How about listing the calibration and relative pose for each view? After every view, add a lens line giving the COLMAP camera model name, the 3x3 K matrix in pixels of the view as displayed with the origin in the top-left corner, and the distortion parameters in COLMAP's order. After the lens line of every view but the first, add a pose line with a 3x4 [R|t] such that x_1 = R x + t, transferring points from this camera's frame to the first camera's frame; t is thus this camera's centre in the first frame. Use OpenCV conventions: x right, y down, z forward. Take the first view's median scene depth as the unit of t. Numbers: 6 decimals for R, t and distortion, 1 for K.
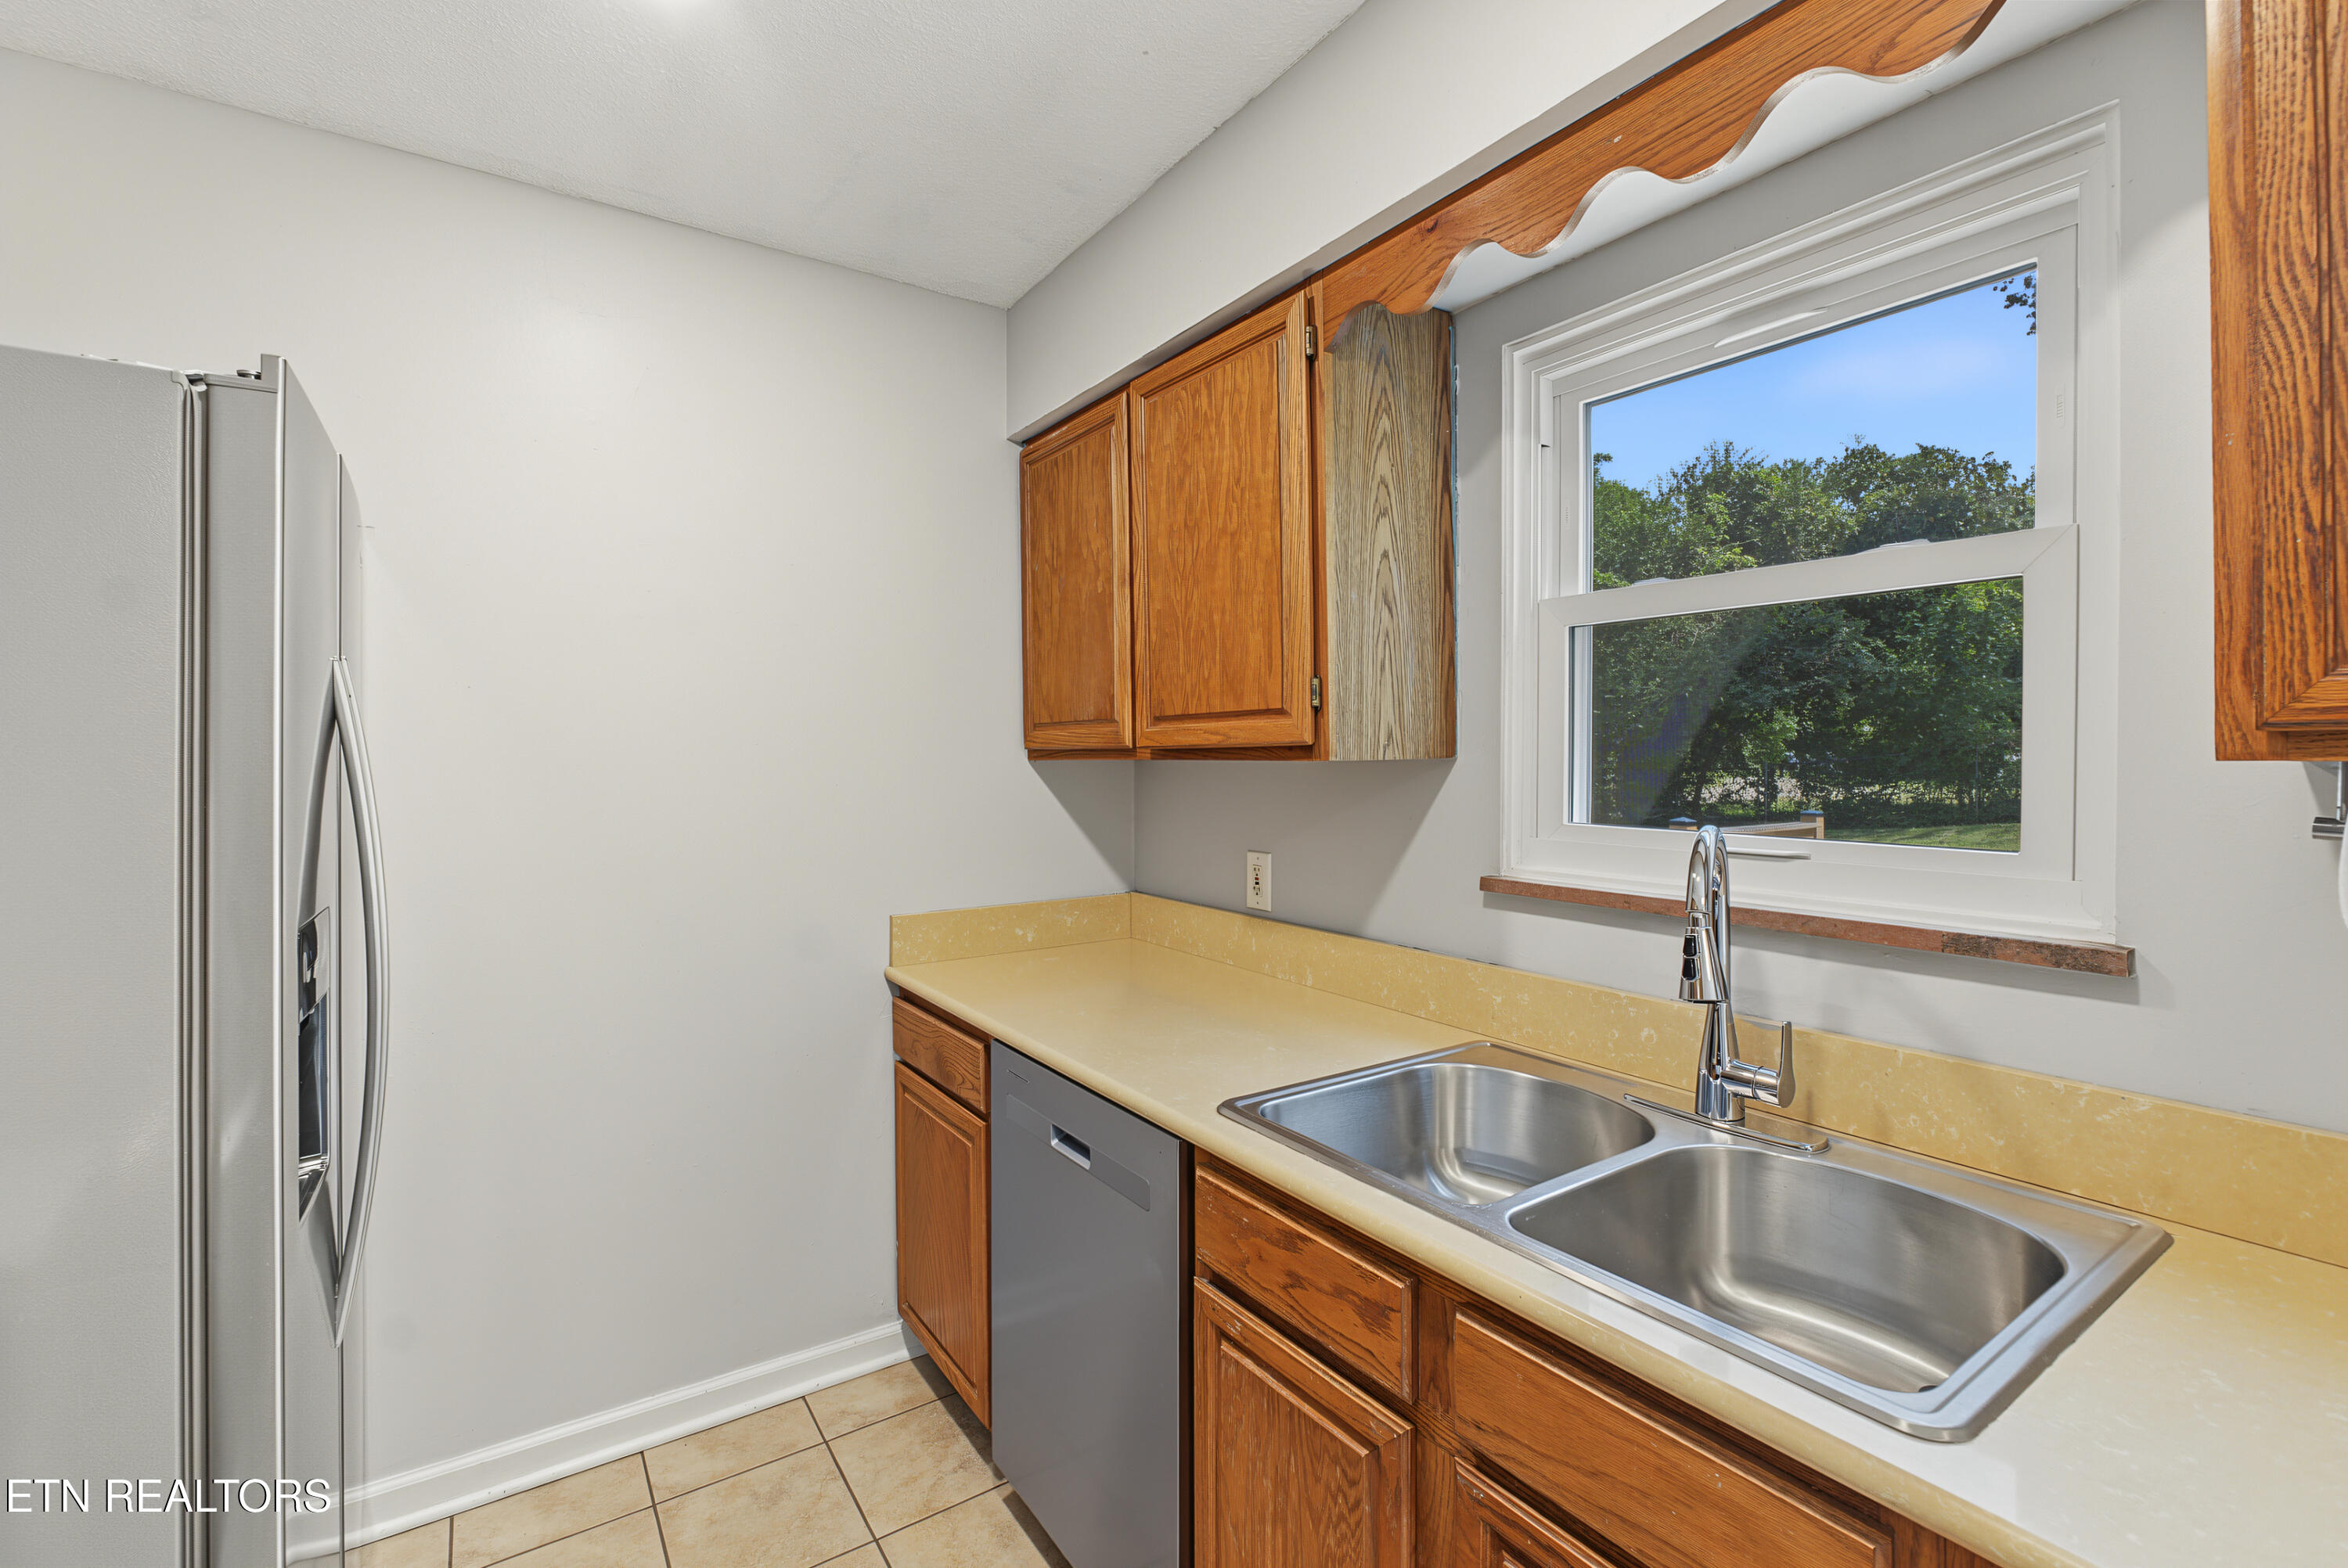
lens RADIAL K [[1030.3, 0, 1176.9], [0, 1030.3, 763.3], [0, 0, 1]] dist [-0.013331, 0.000946]
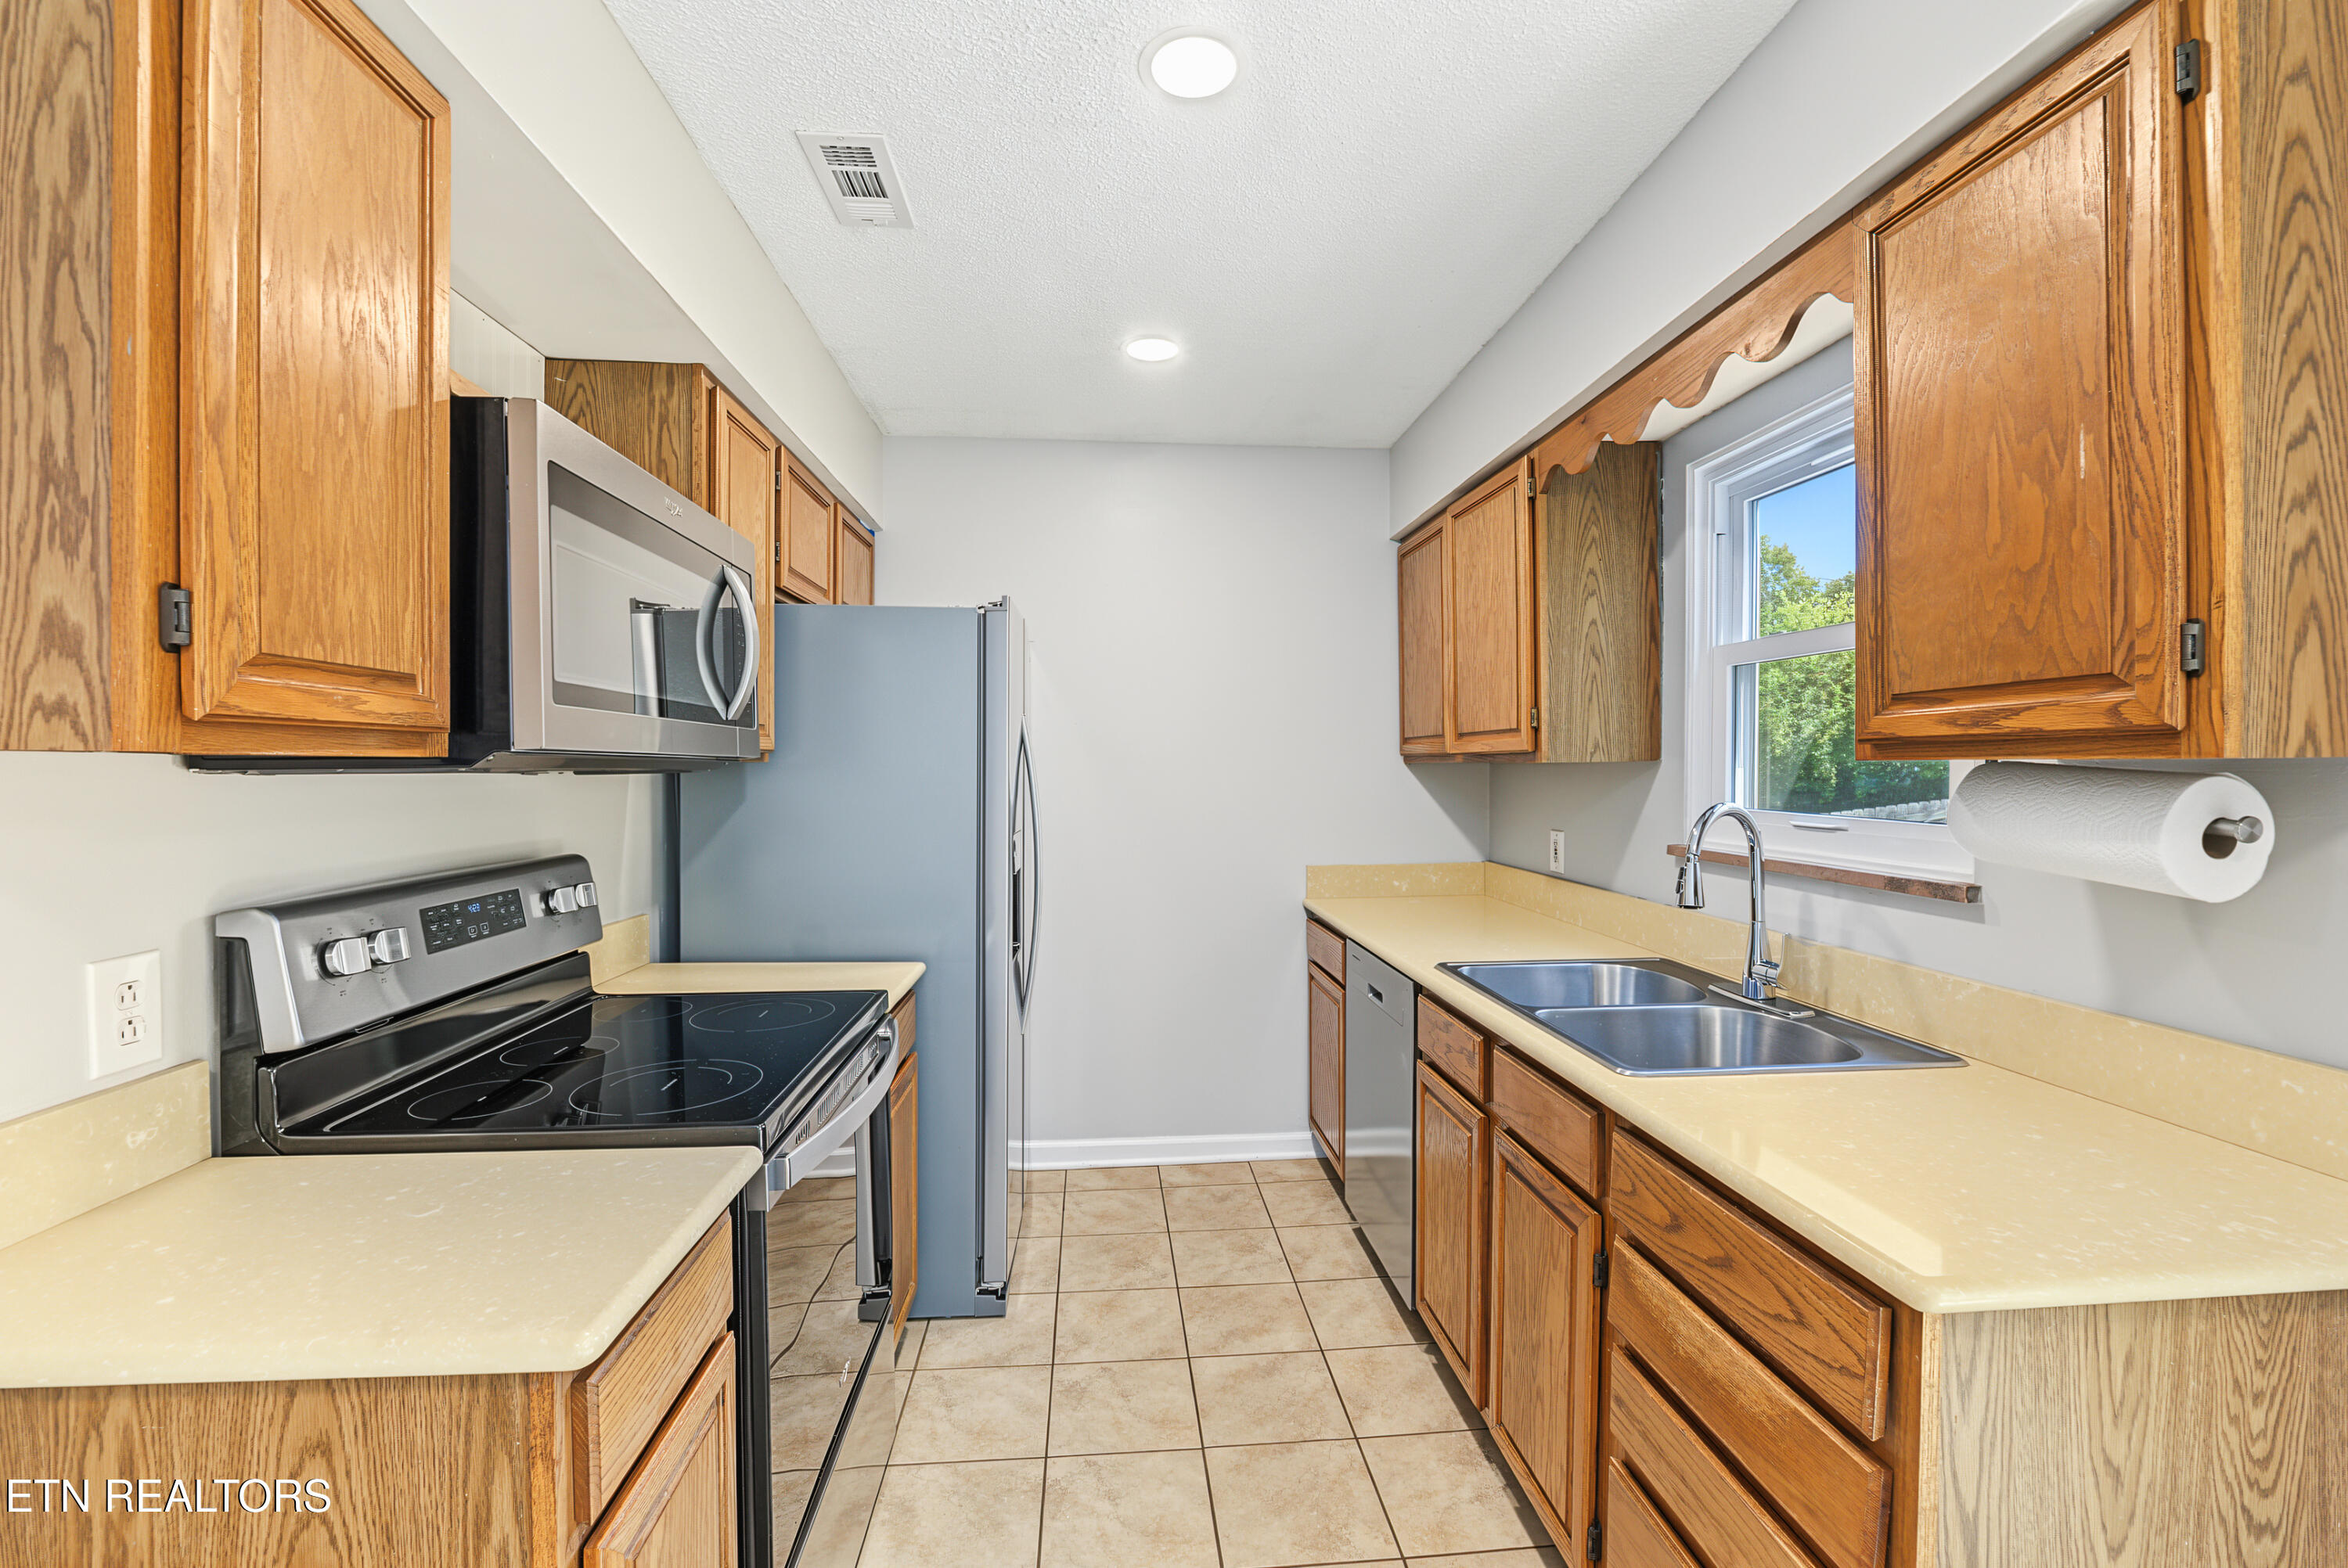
lens RADIAL K [[1001.6, 0, 1172.2], [0, 1001.6, 781.8], [0, 0, 1]] dist [-0.017176, 0.001923]
pose [[0.870034, 0.007600, -0.492933, 0.382236], [-0.001615, 0.999920, 0.012565, 0.007470], [0.492989, -0.010136, 0.869976, -0.530584]]
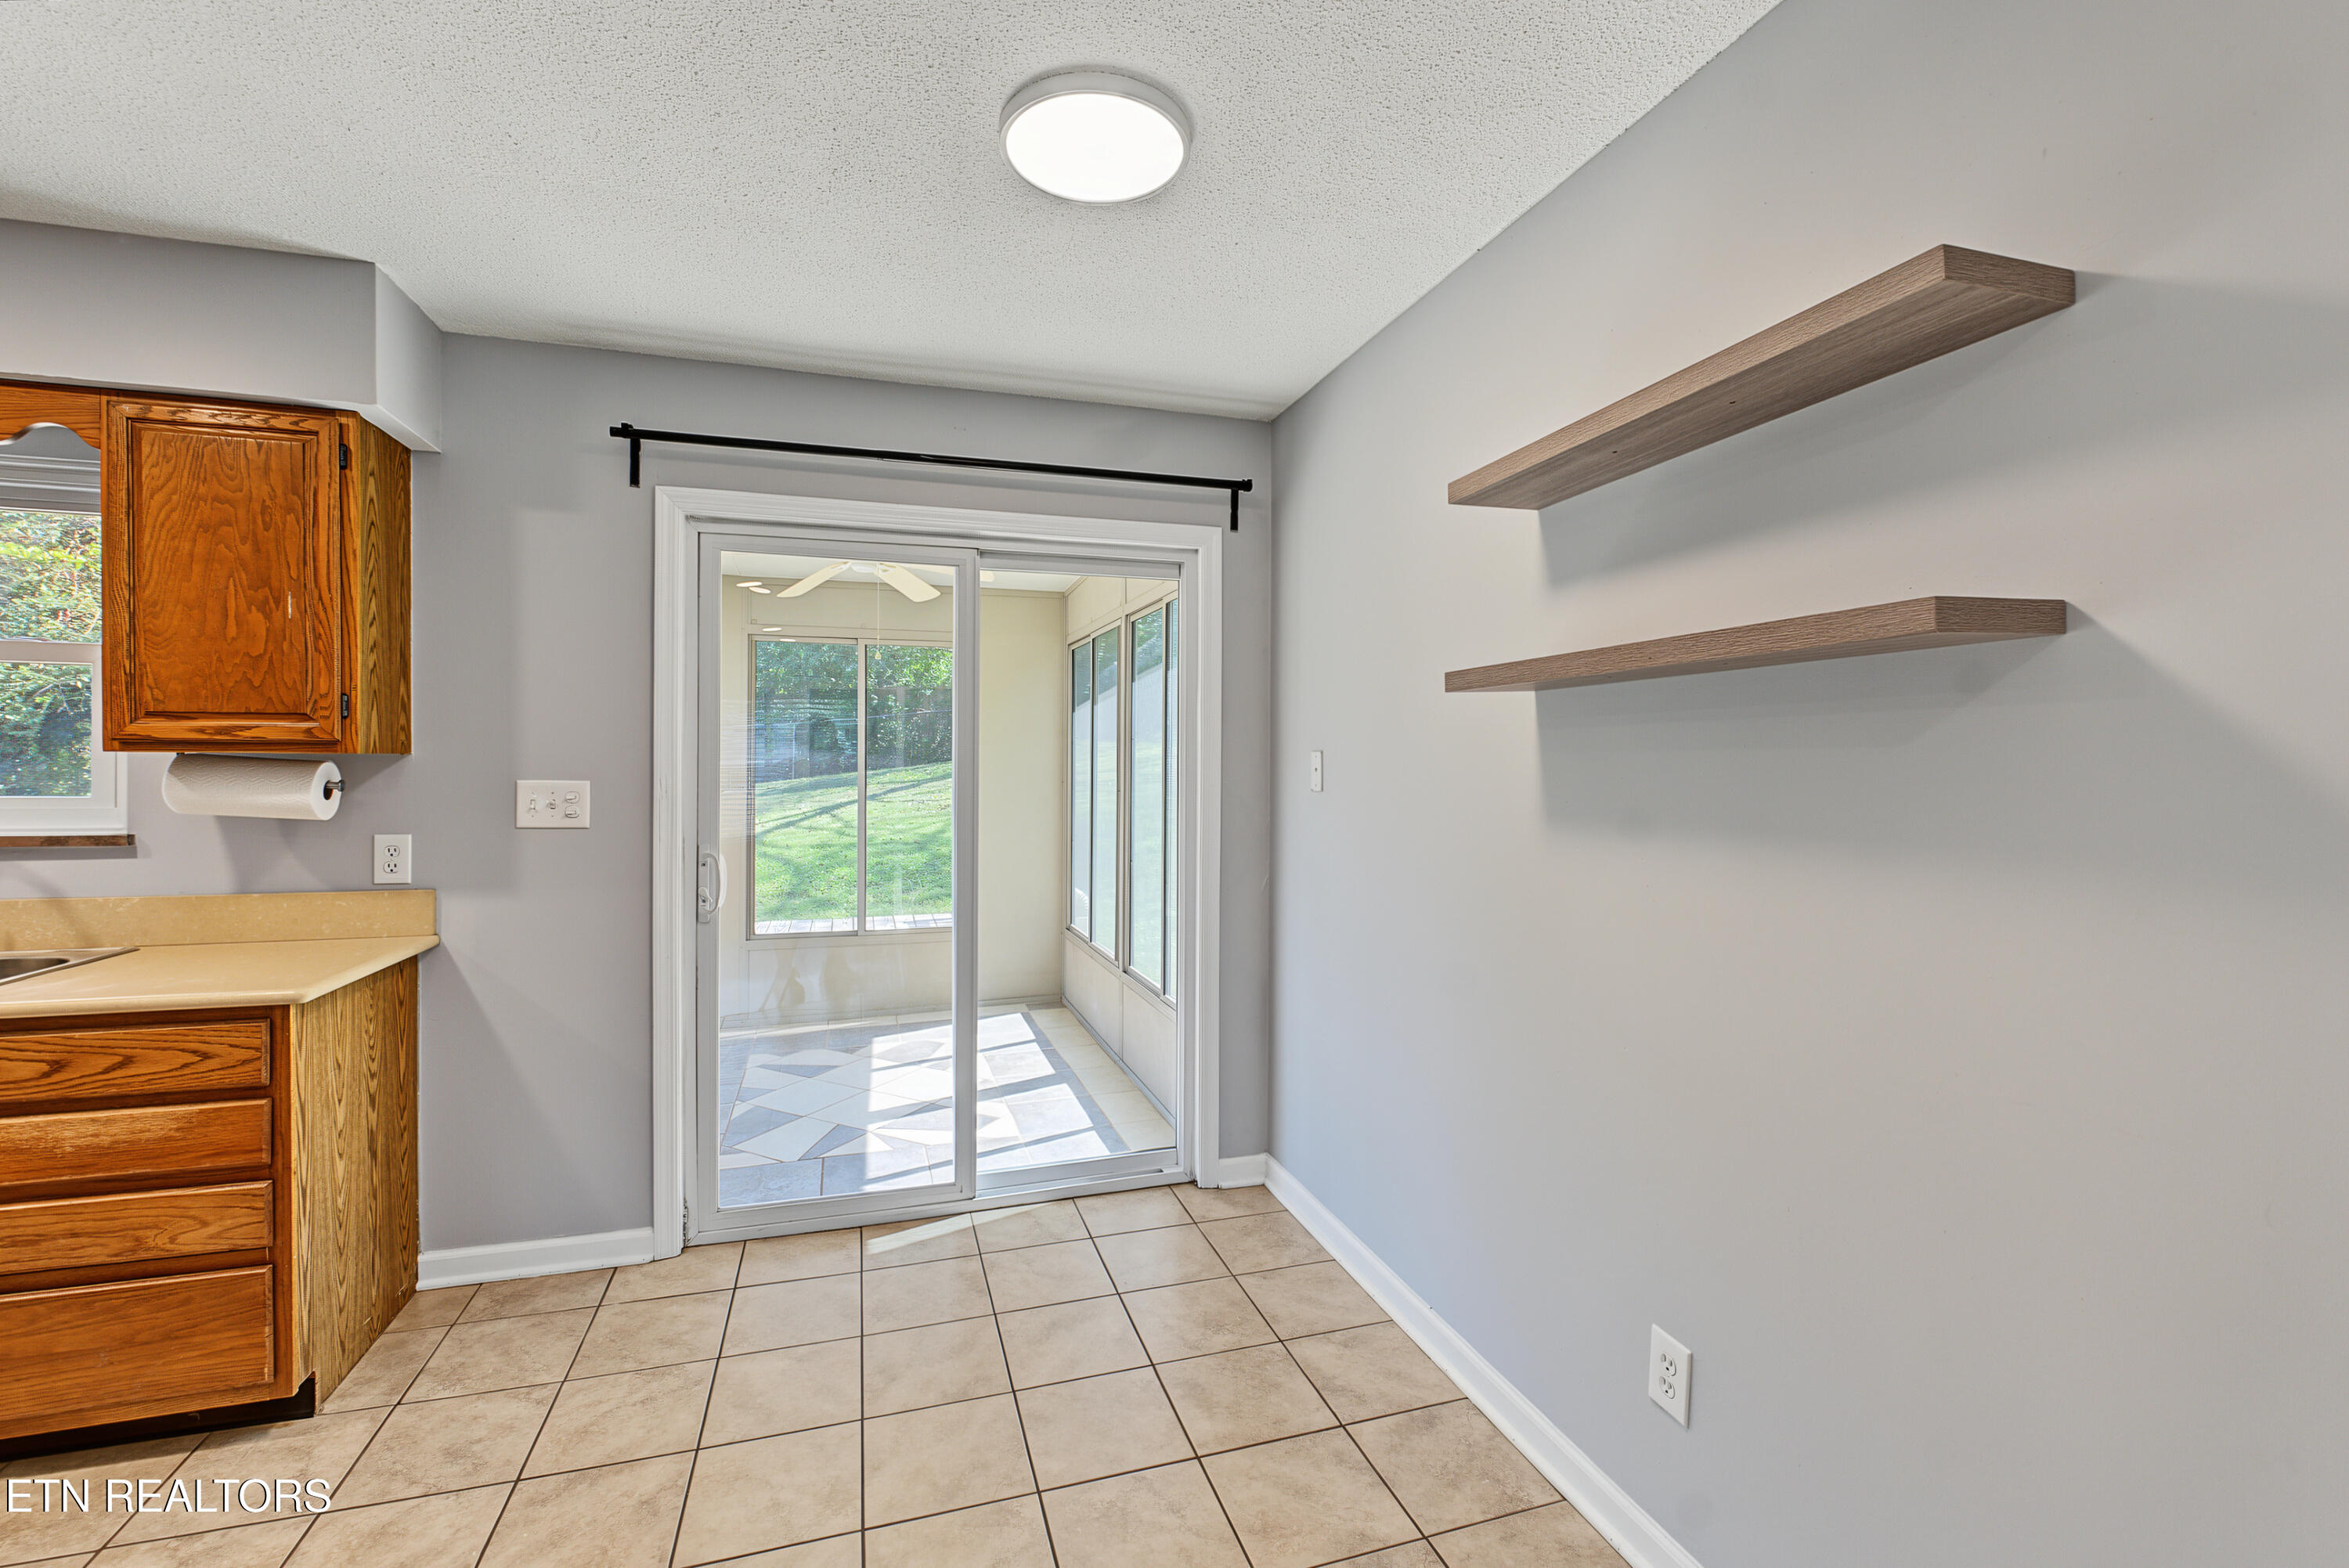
lens RADIAL K [[1002.0, 0, 1173.1], [0, 1002.0, 775.3], [0, 0, 1]] dist [-0.017176, 0.001923]
pose [[0.285950, -0.005065, 0.958231, -0.328573], [-0.002443, 0.999979, 0.006015, 0.017952], [-0.958241, -0.004061, 0.285932, -1.175164]]
